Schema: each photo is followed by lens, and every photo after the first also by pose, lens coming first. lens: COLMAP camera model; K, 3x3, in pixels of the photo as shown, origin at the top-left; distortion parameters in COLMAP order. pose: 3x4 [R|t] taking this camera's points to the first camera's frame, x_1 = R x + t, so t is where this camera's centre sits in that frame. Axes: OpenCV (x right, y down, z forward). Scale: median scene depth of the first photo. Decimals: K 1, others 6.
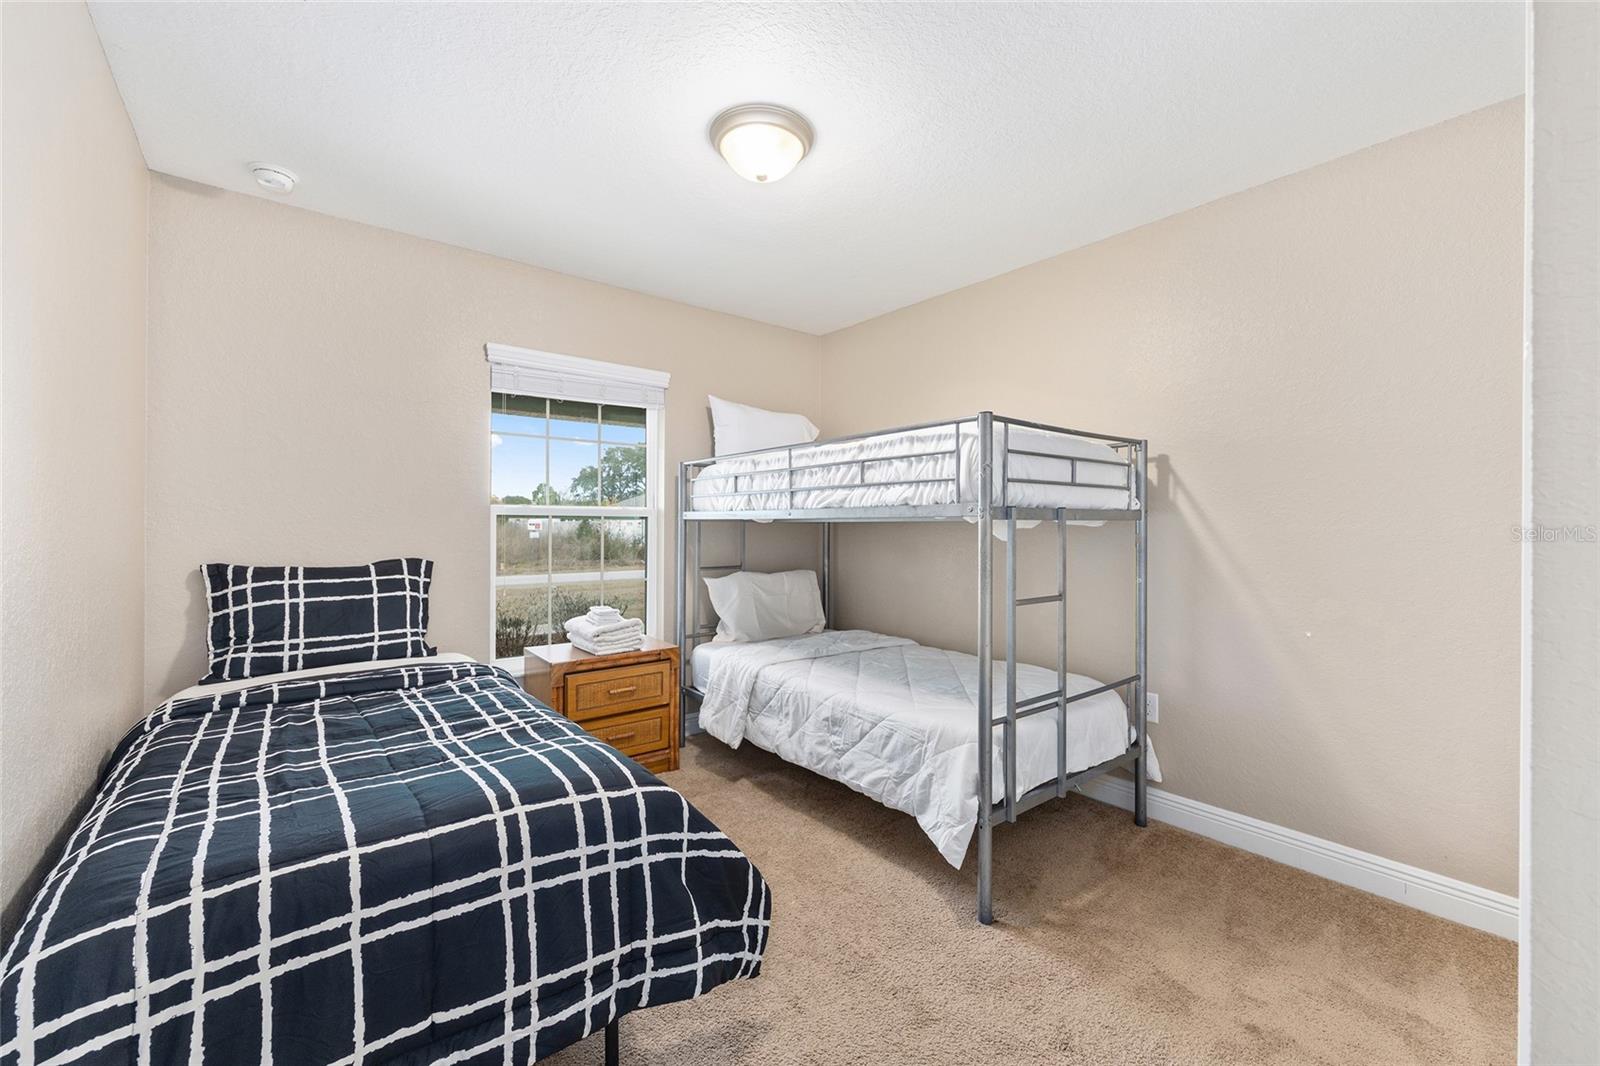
lens RADIAL K [[647.2, 0, 792.6], [0, 647.2, 521.5], [0, 0, 1]] dist [0.001101, -0.000037]
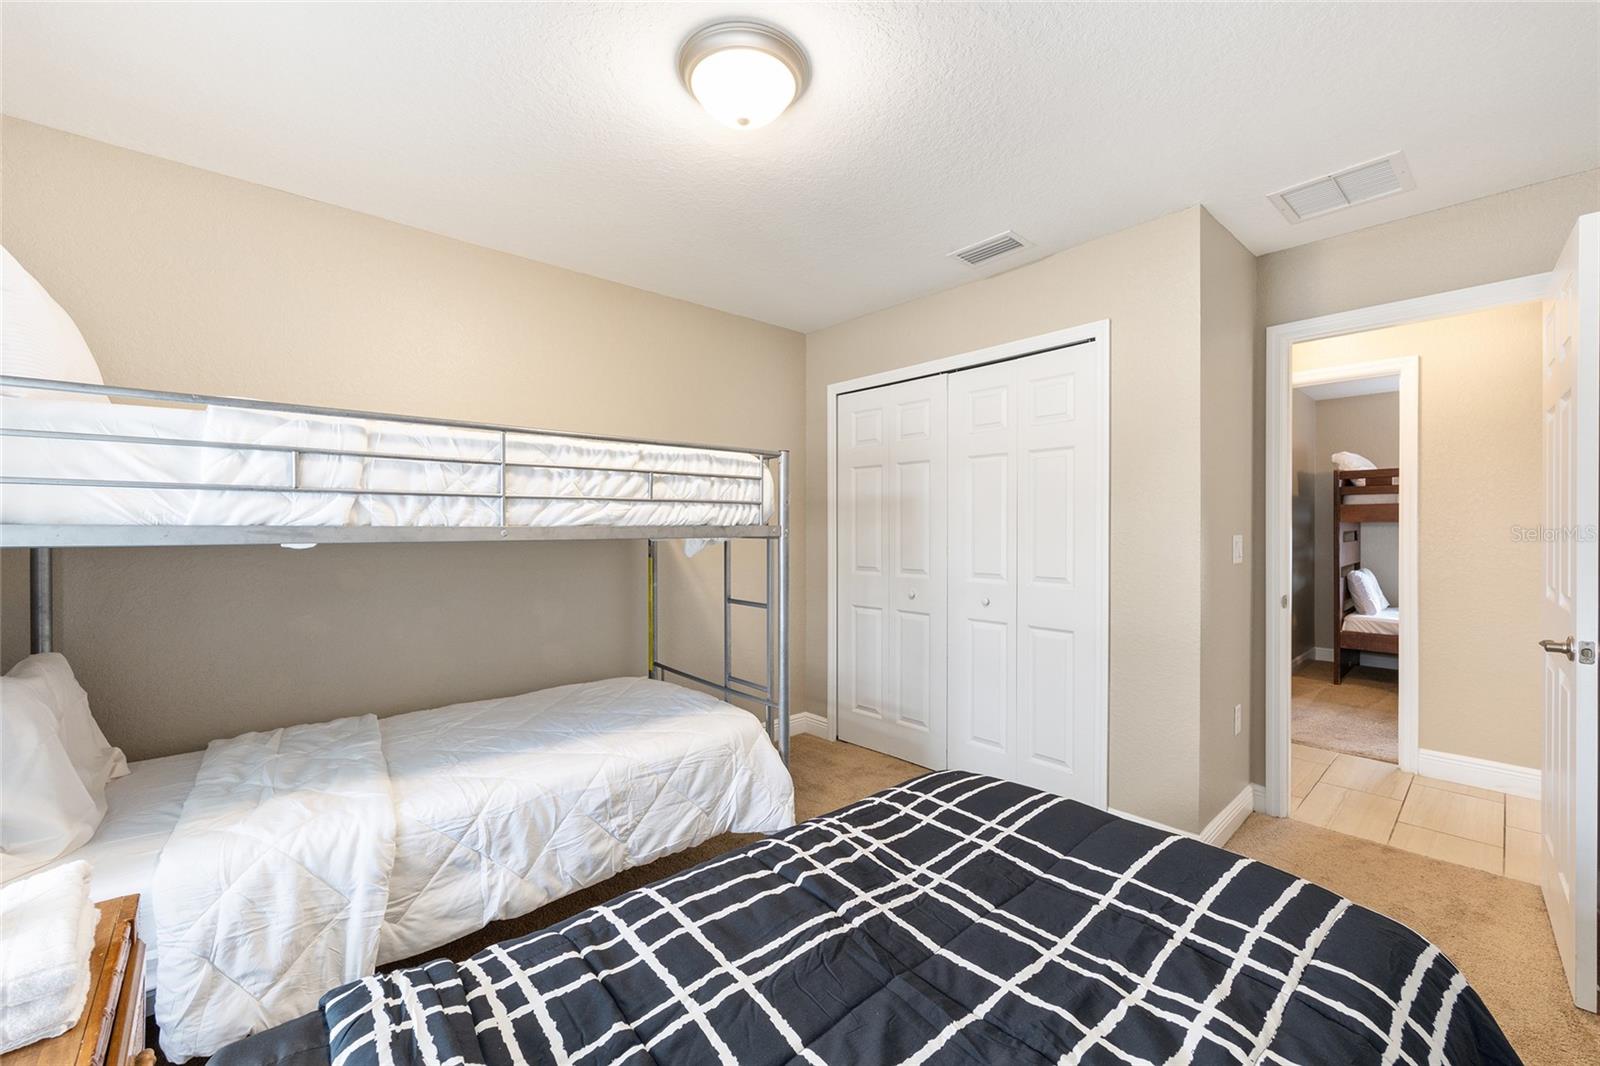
lens RADIAL K [[647.2, 0, 793.8], [0, 647.2, 537.0], [0, 0, 1]] dist [0.001101, -0.000037]
pose [[-0.051737, -0.009065, 0.998620, -0.739957], [0.004540, 0.999946, 0.009313, -0.014411], [-0.998650, 0.005015, -0.051693, 0.844095]]
